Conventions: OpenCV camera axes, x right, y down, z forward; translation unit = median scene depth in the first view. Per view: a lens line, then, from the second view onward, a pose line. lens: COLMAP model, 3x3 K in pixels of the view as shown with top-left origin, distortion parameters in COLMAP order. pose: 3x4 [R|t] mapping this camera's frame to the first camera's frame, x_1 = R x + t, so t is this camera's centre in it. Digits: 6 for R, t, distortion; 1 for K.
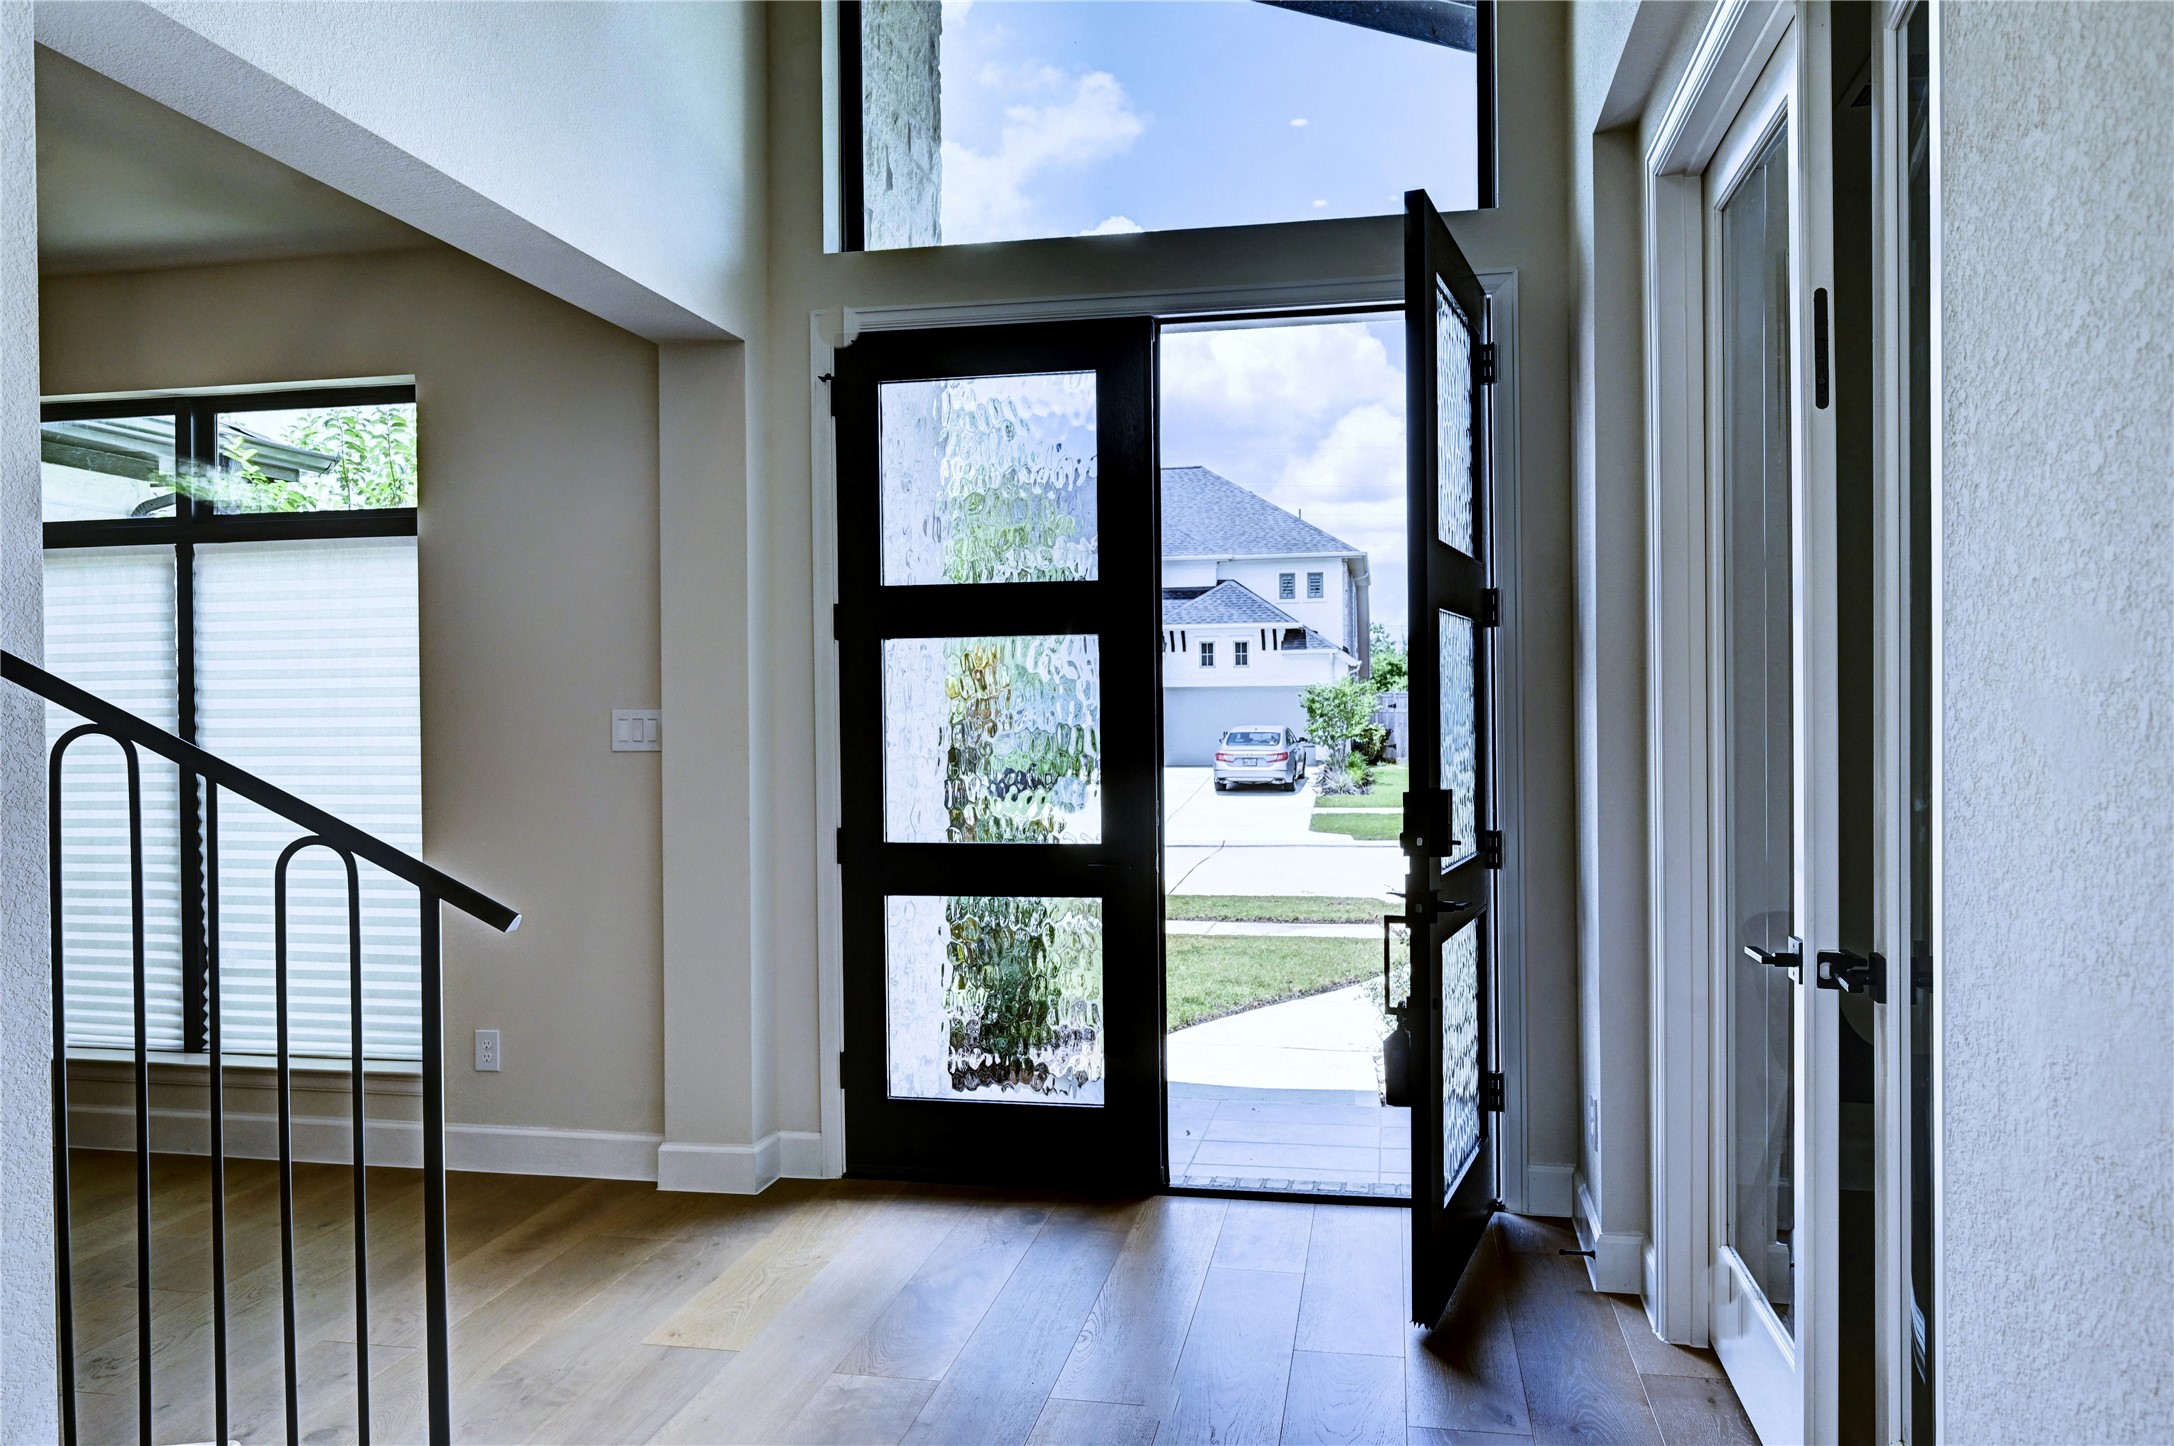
lens RADIAL K [[1550.9, 0, 1086.1], [0, 1550.9, 730.7], [0, 0, 1]] dist [-0.005051, -0.001156]
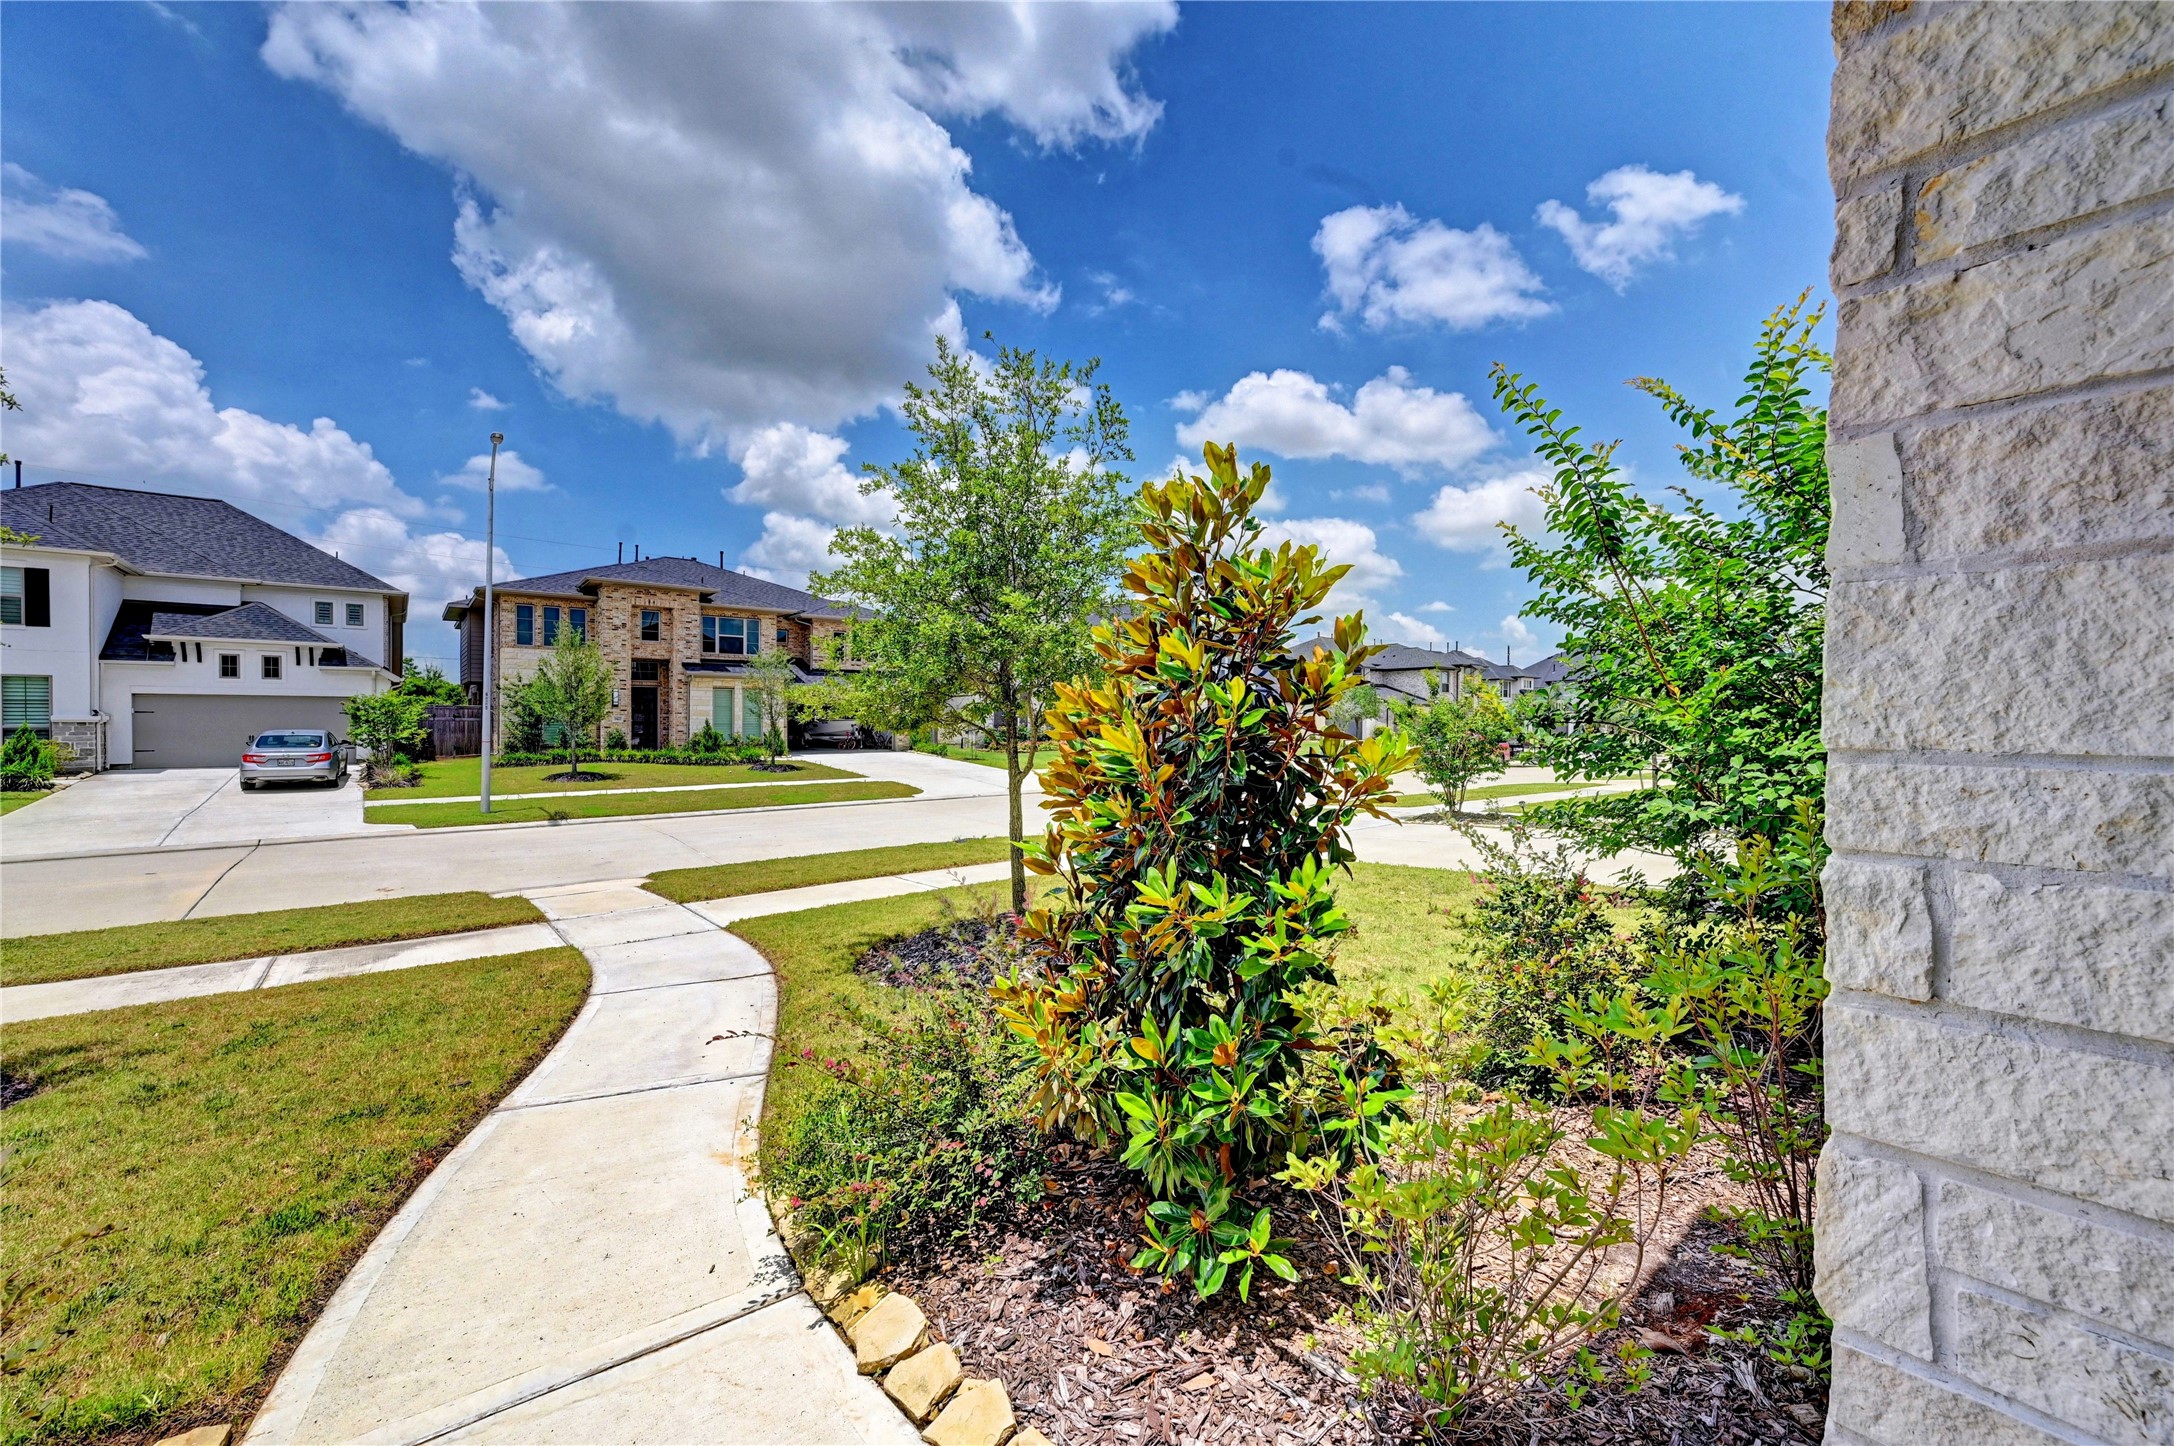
lens RADIAL K [[854.6, 0, 1091.8], [0, 854.6, 728.2], [0, 0, 1]] dist [-0.003508, 0.001018]
pose [[0.639497, 0.006393, 0.768767, 0.004540], [0.001439, 0.999954, -0.009513, 0.002085], [-0.768792, 0.007190, 0.639458, 0.150756]]
